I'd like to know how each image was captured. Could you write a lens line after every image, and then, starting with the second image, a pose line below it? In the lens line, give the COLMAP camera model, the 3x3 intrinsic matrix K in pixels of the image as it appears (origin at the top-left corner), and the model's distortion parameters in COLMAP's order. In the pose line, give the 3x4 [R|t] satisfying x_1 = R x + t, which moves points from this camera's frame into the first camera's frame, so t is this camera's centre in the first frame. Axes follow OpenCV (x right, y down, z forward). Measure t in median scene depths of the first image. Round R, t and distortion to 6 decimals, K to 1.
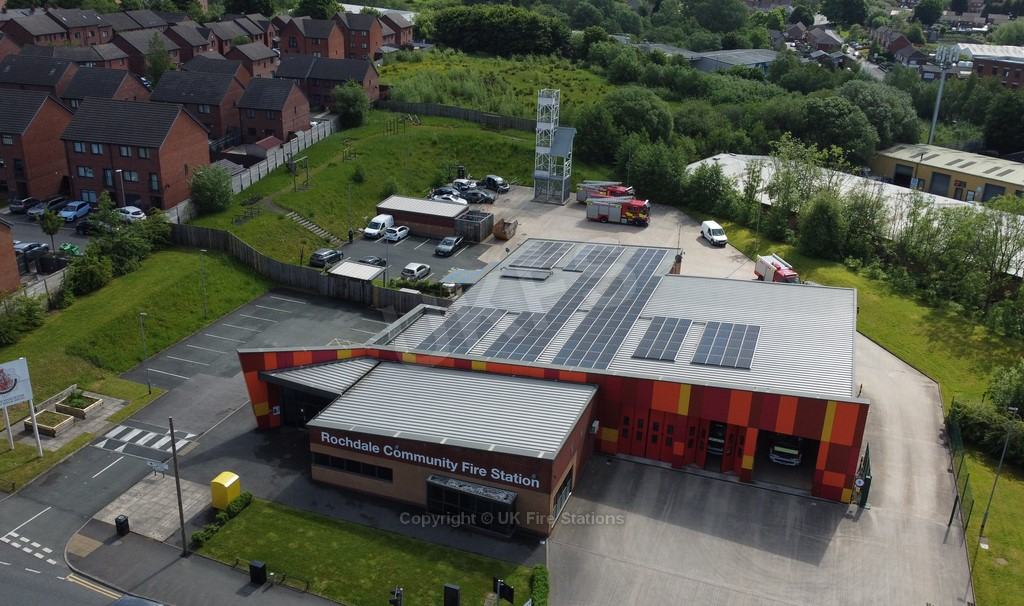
lens RADIAL K [[914.6, 0, 536.7], [0, 914.6, 320.0], [0, 0, 1]] dist [0.008542, -0.012480]
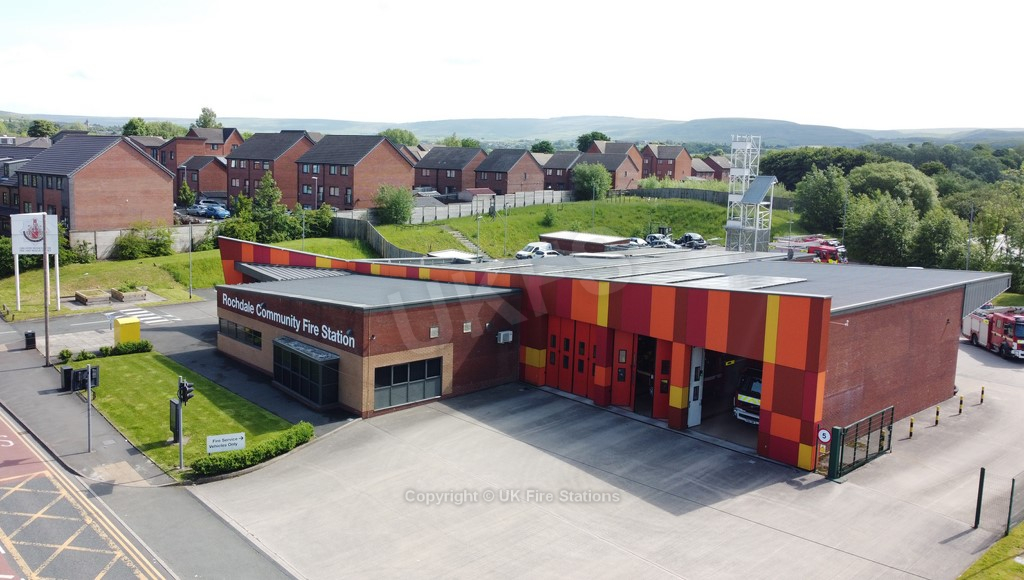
lens RADIAL K [[851.4, 0, 466.0], [0, 851.4, 263.6], [0, 0, 1]] dist [0.006983, -0.008946]
pose [[0.857549, 0.044844, -0.512443, 0.292188], [-0.184175, 0.956919, -0.224468, 0.161456], [0.480300, 0.286871, 0.828864, 0.238790]]
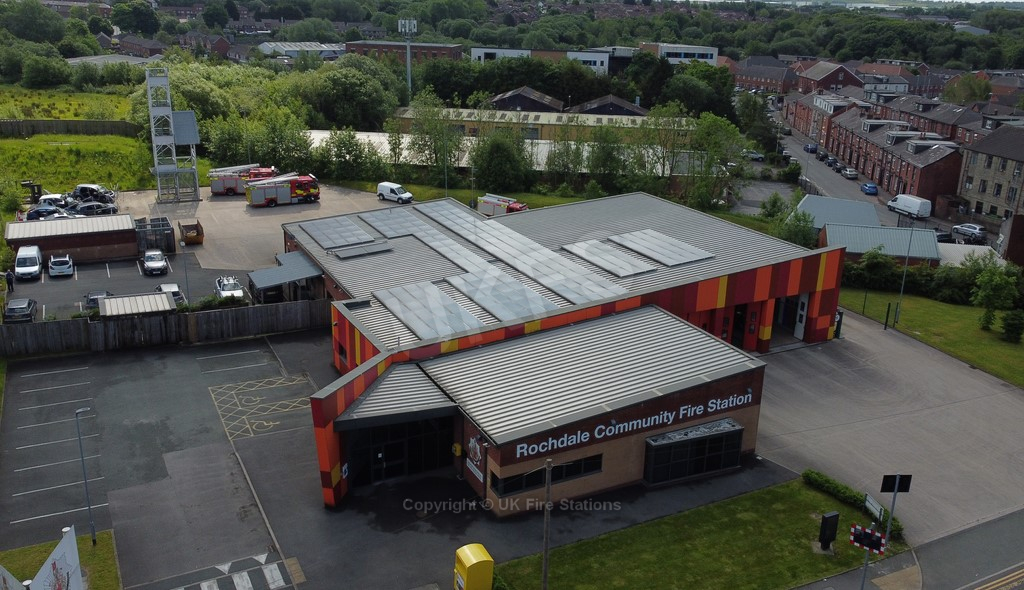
lens RADIAL K [[858.0, 0, 528.9], [0, 858.0, 275.8], [0, 0, 1]] dist [0.006225, -0.007550]
pose [[0.692826, -0.240229, 0.679914, -0.437805], [0.272490, 0.960185, 0.061590, -0.033345], [-0.667639, 0.142598, 0.730701, 0.302335]]
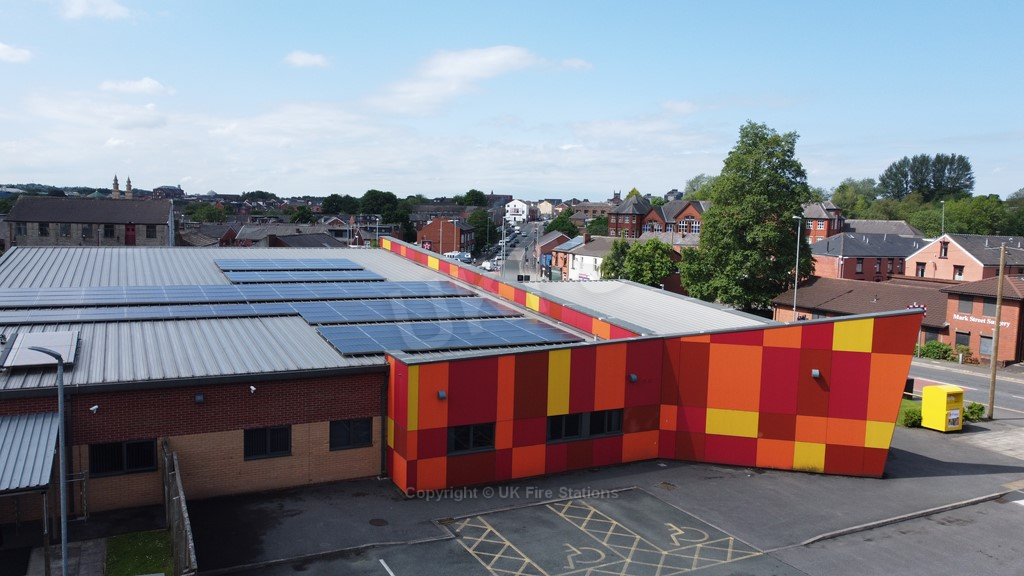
lens RADIAL K [[774.2, 0, 512.0], [0, 774.2, 288.0], [0, 0, 1]] dist [0.008151, -0.011590]
pose [[-0.704671, -0.130392, 0.697451, -0.331446], [0.214096, 0.898078, 0.384213, -0.141134], [-0.676463, 0.420065, -0.604932, 1.004427]]
